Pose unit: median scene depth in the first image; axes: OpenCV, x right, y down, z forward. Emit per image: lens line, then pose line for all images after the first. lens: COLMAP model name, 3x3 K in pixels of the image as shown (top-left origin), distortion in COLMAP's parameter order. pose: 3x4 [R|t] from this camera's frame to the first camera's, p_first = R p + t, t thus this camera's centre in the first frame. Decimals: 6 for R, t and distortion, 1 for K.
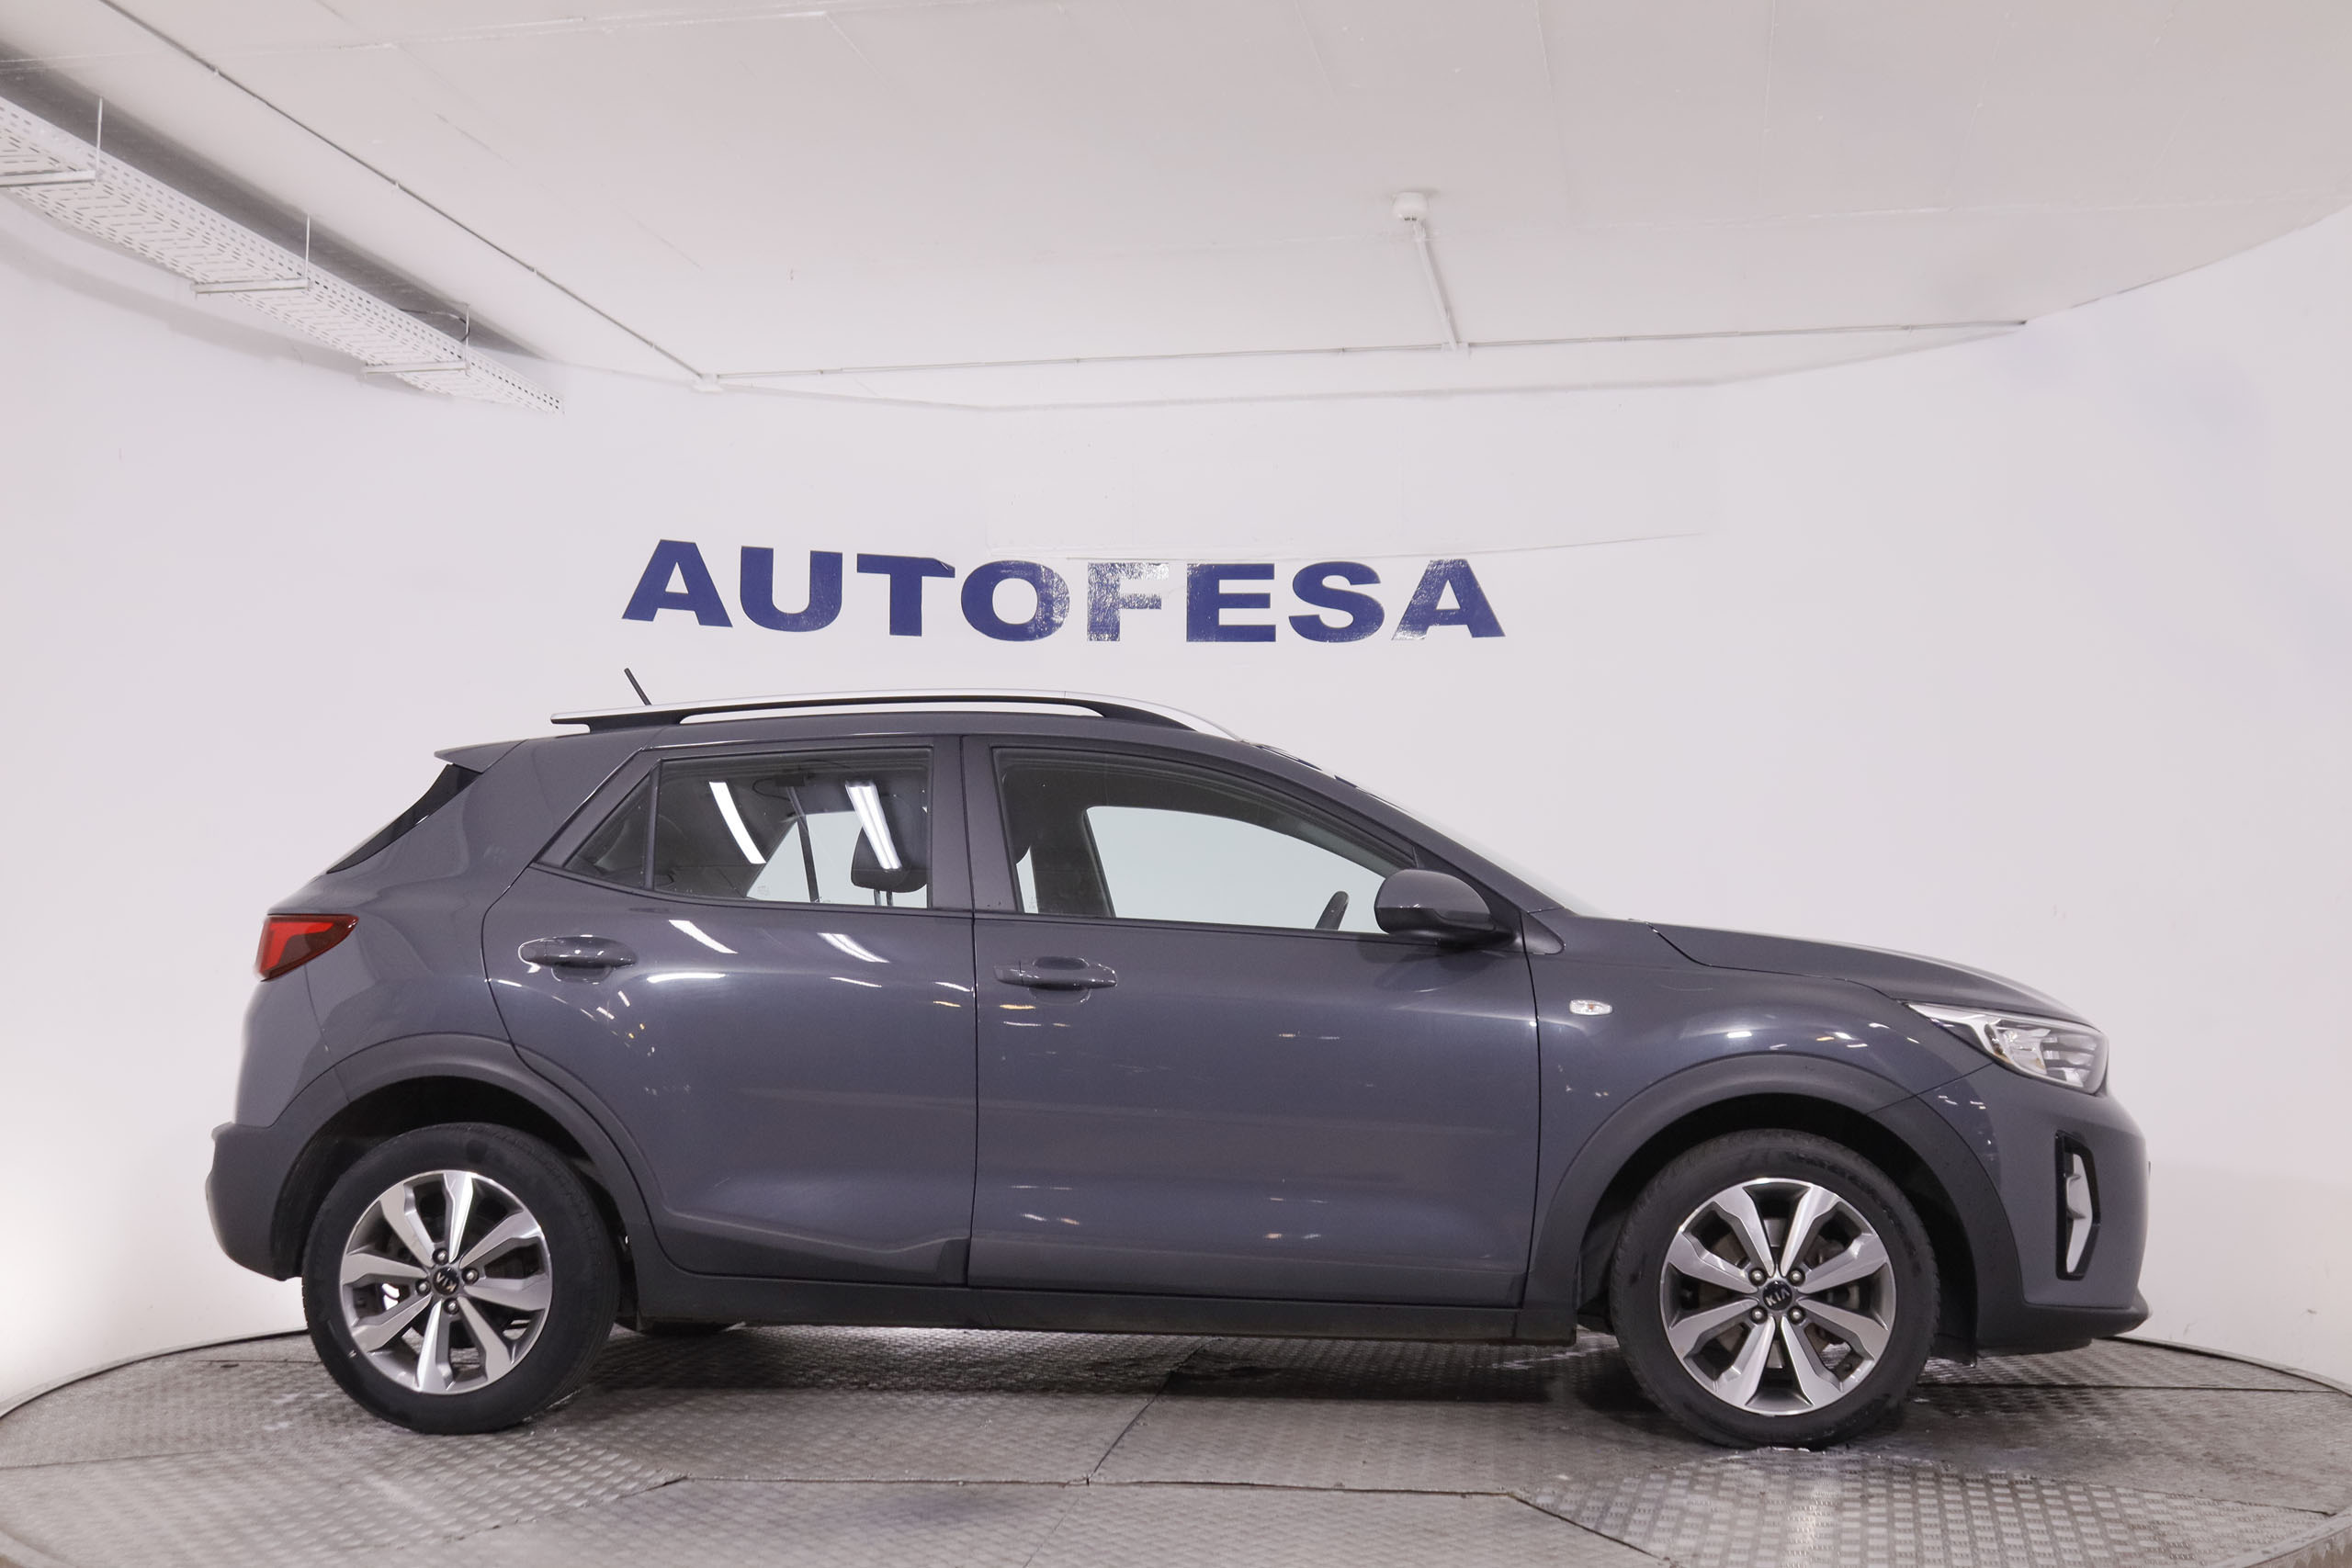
lens RADIAL K [[2741.0, 0, 1176.0], [0, 2741.0, 784.0], [0, 0, 1]] dist [-0.105576, 0.177713]
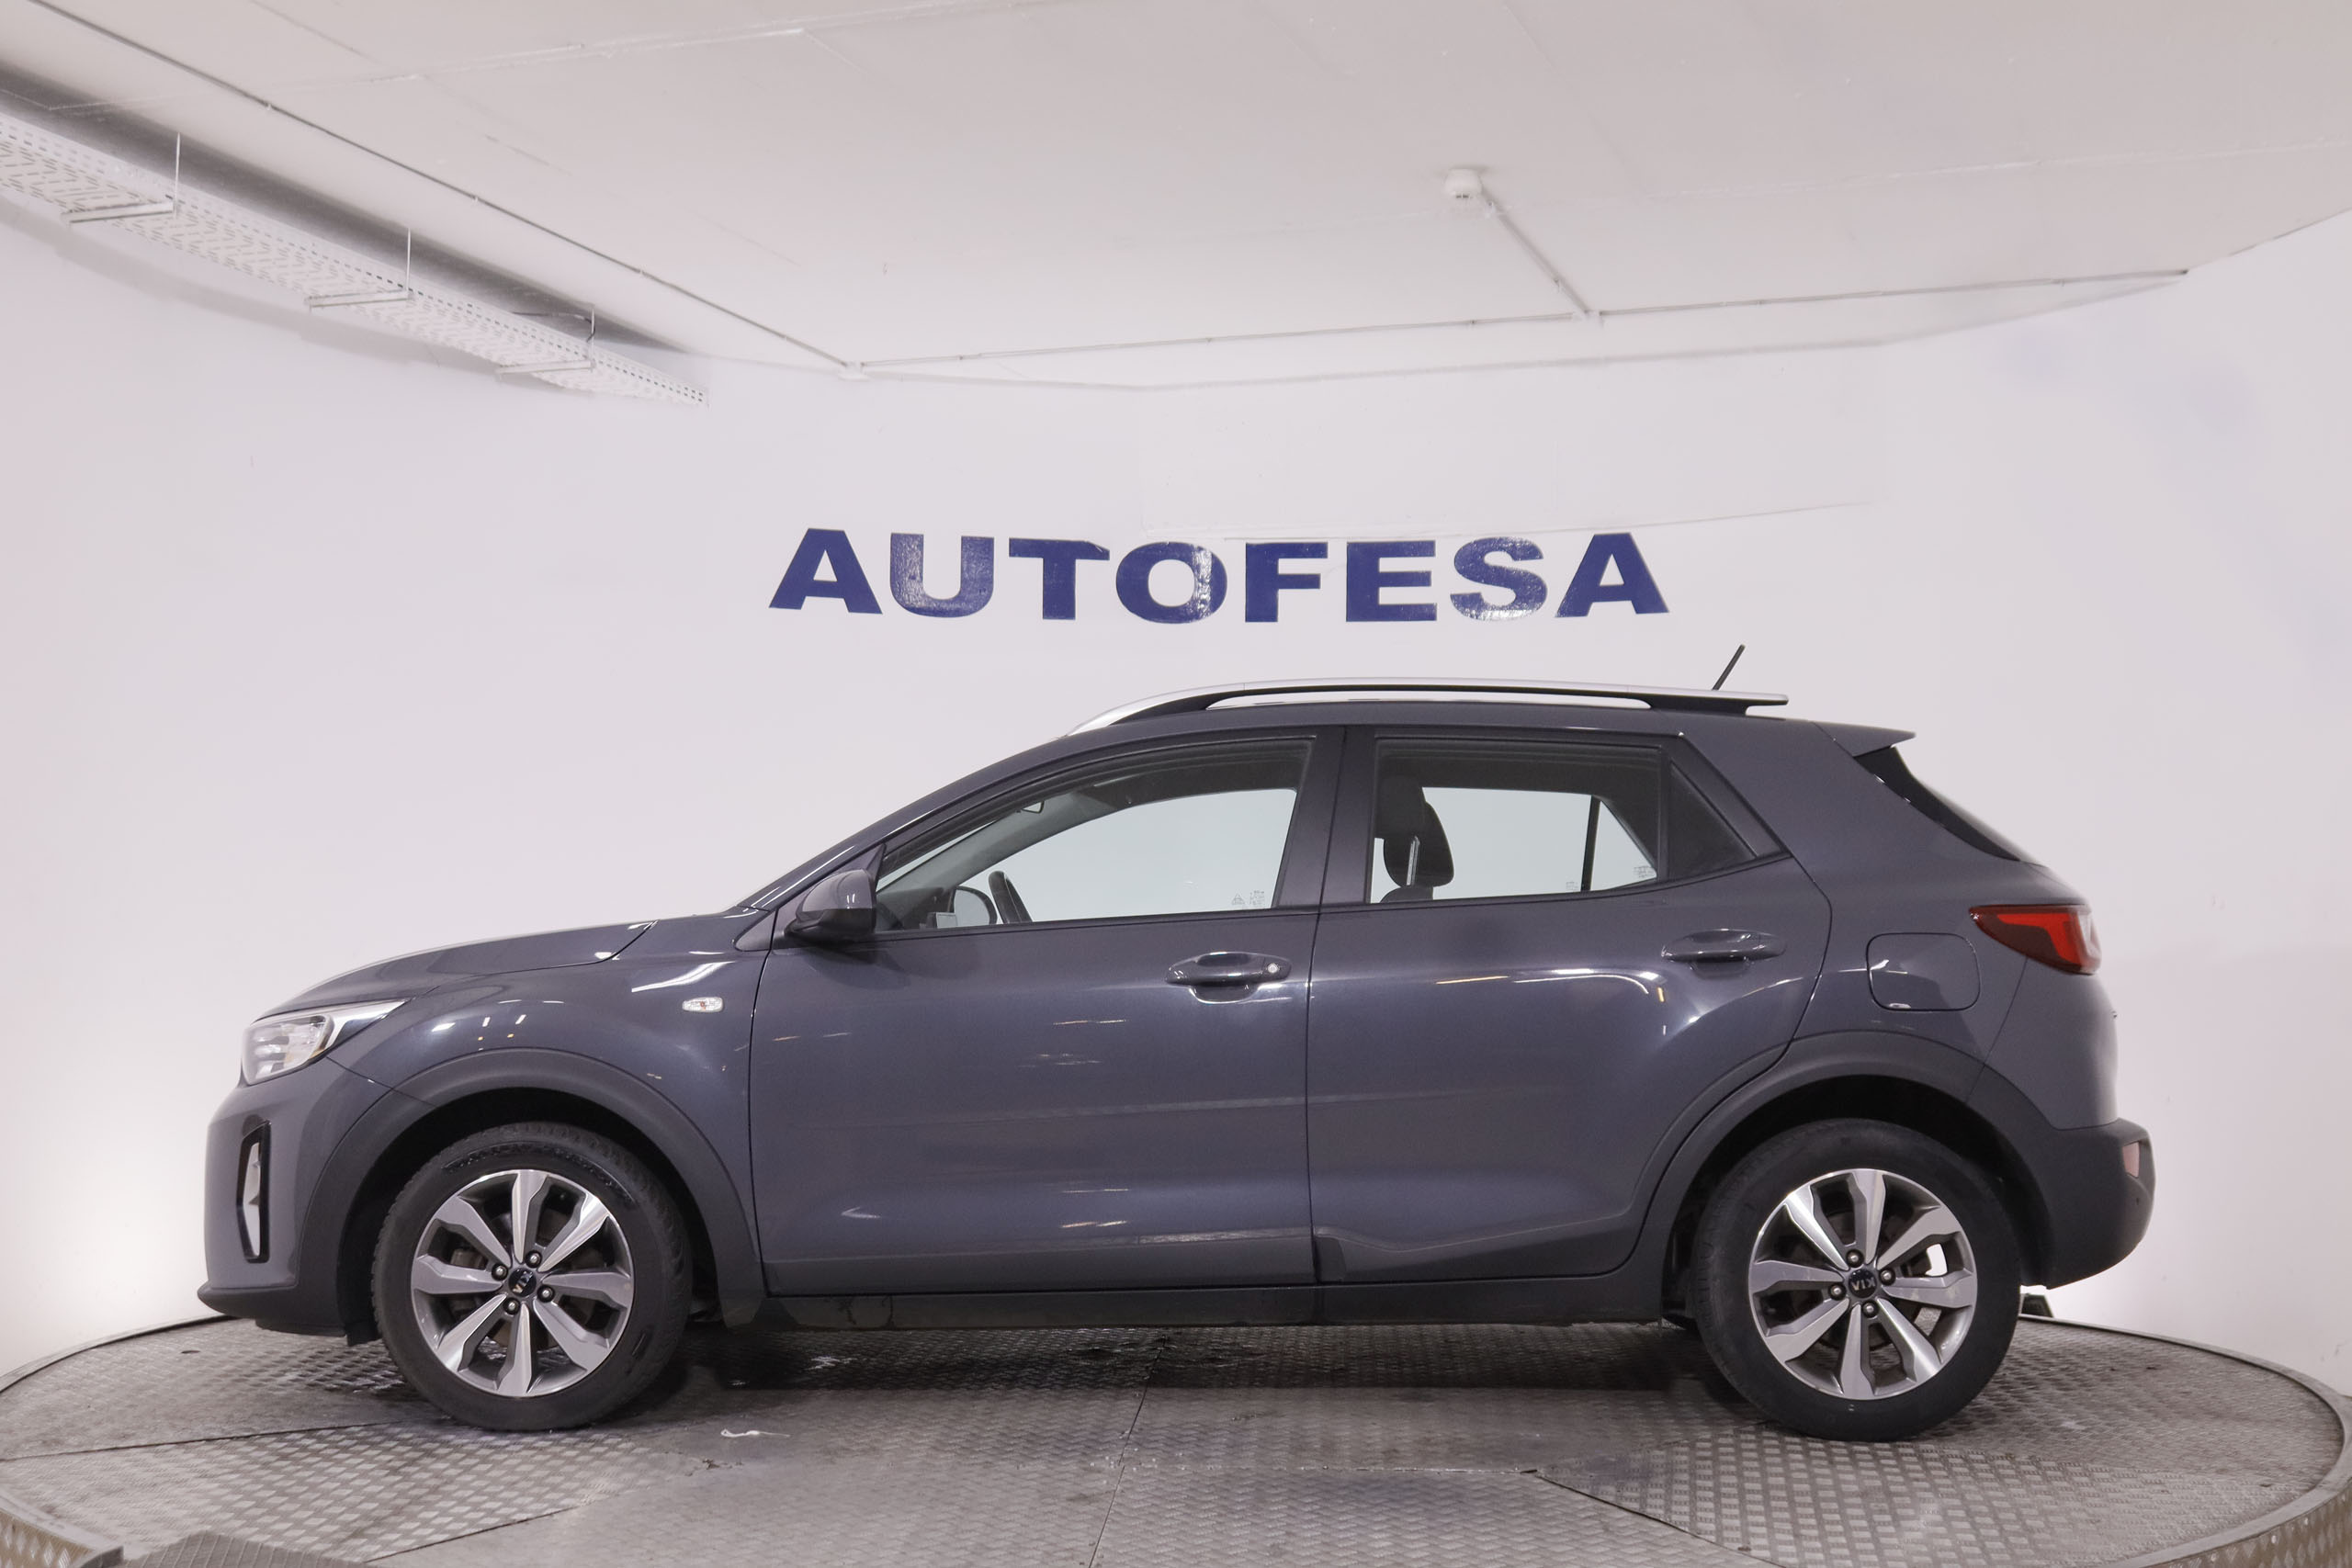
lens RADIAL K [[2933.8, 0, 1176.0], [0, 2933.8, 784.0], [0, 0, 1]] dist [-0.082845, 0.155322]
pose [[0.986802, -0.004472, -0.161869, 0.119922], [0.006144, 0.999933, 0.009834, -0.004960], [0.161814, -0.010699, 0.986763, -0.046069]]
